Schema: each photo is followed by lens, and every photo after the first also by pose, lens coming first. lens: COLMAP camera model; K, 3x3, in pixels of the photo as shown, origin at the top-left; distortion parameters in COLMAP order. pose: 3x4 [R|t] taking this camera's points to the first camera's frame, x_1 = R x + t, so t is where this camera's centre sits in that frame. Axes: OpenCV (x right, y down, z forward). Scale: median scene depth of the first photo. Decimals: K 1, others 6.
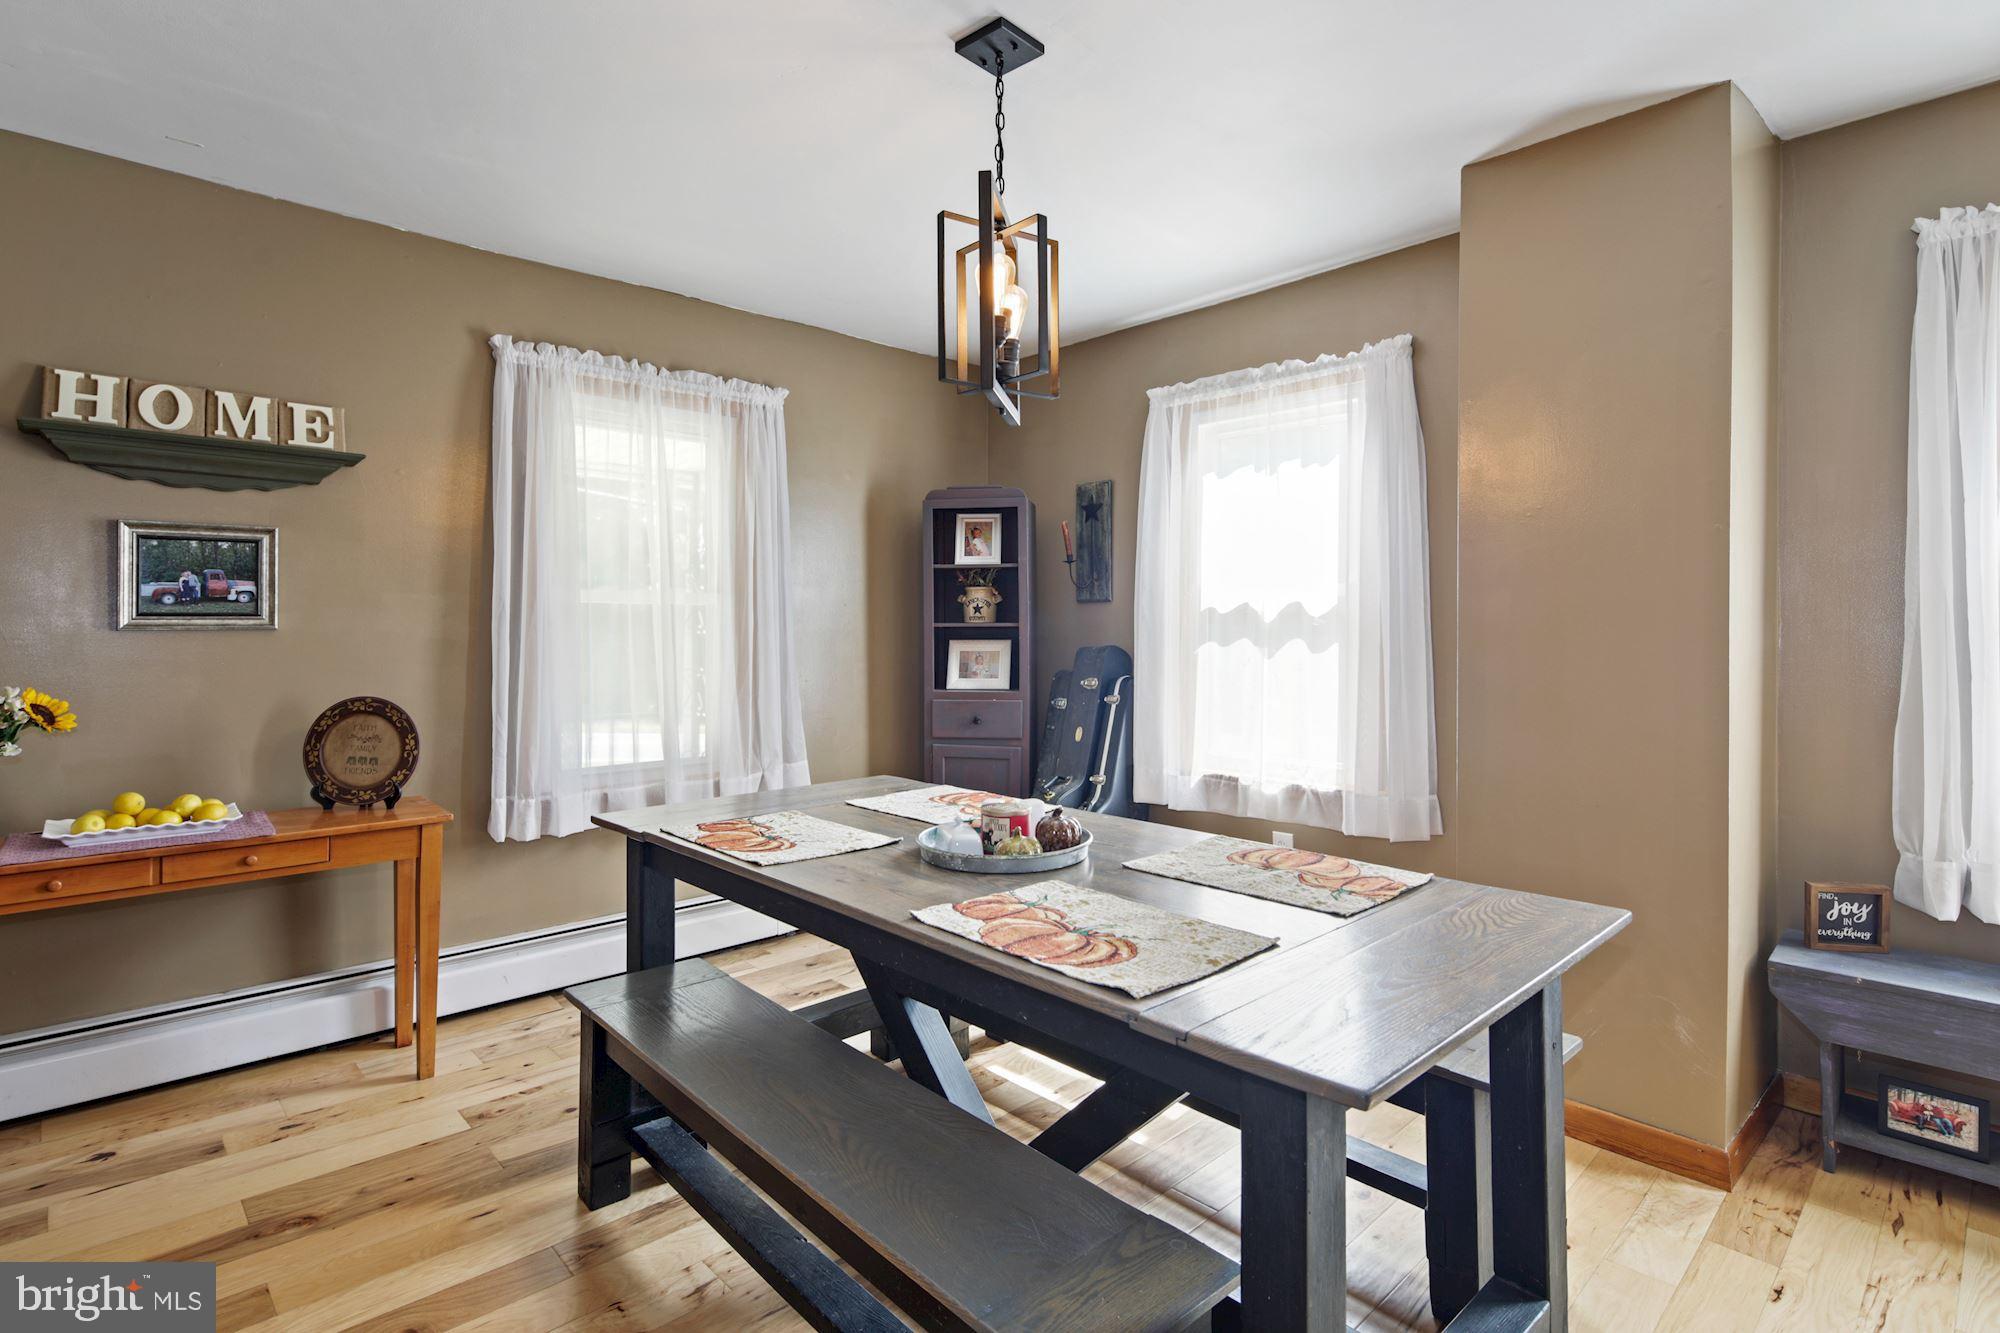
lens RADIAL K [[985.2, 0, 1011.3], [0, 985.2, 622.7], [0, 0, 1]] dist [0.017727, -0.007505]
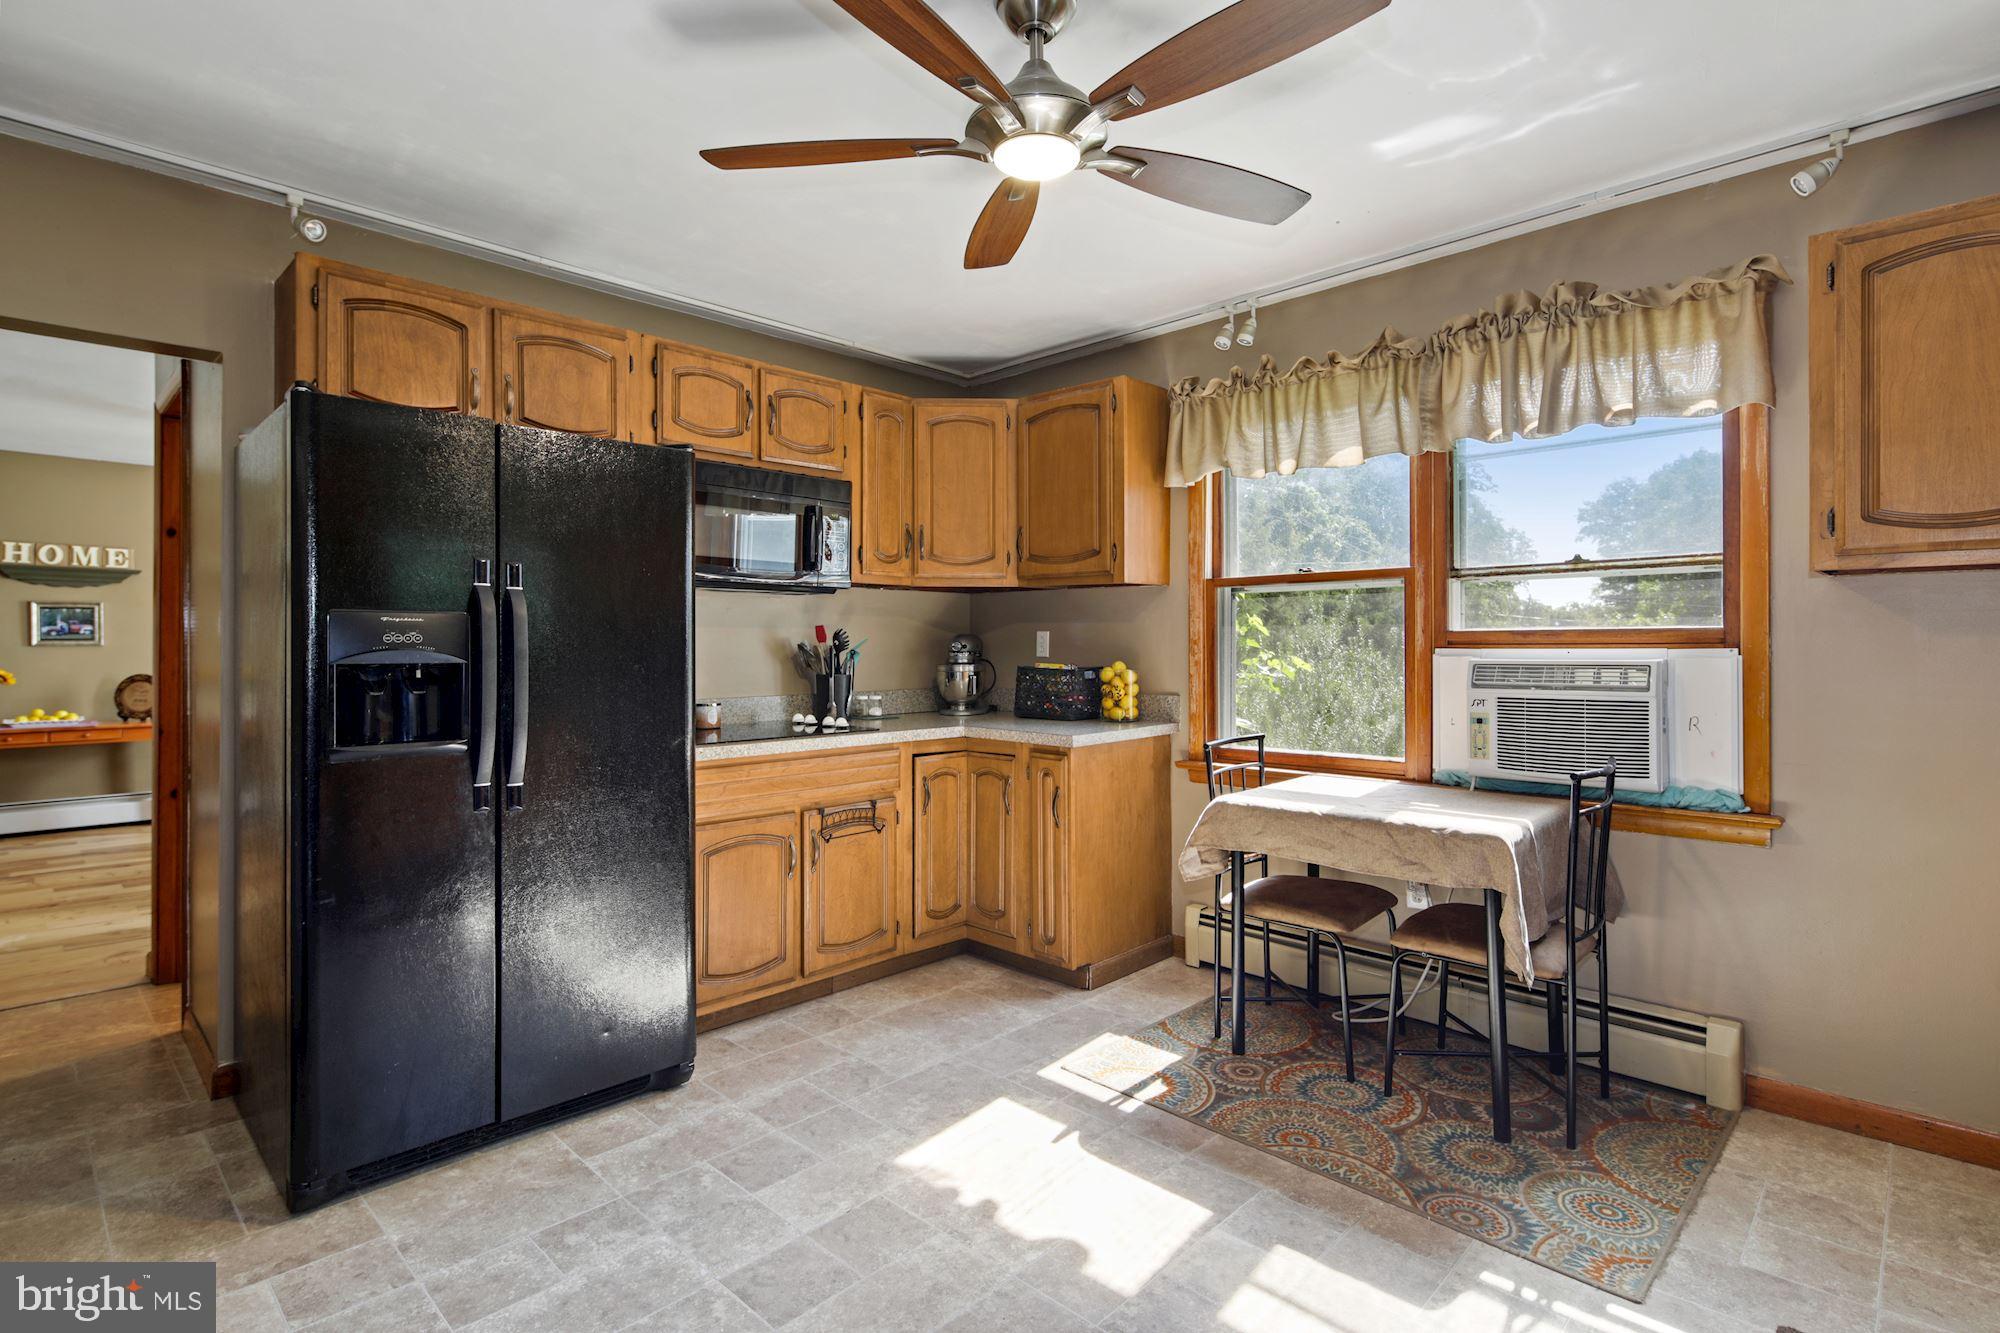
lens RADIAL K [[985.2, 0, 1026.2], [0, 985.2, 650.9], [0, 0, 1]] dist [0.017727, -0.007505]
pose [[0.998912, -0.003431, 0.046499, 1.398058], [0.002661, 0.999858, 0.016611, -0.014682], [-0.046550, -0.016469, 0.998780, -1.523260]]
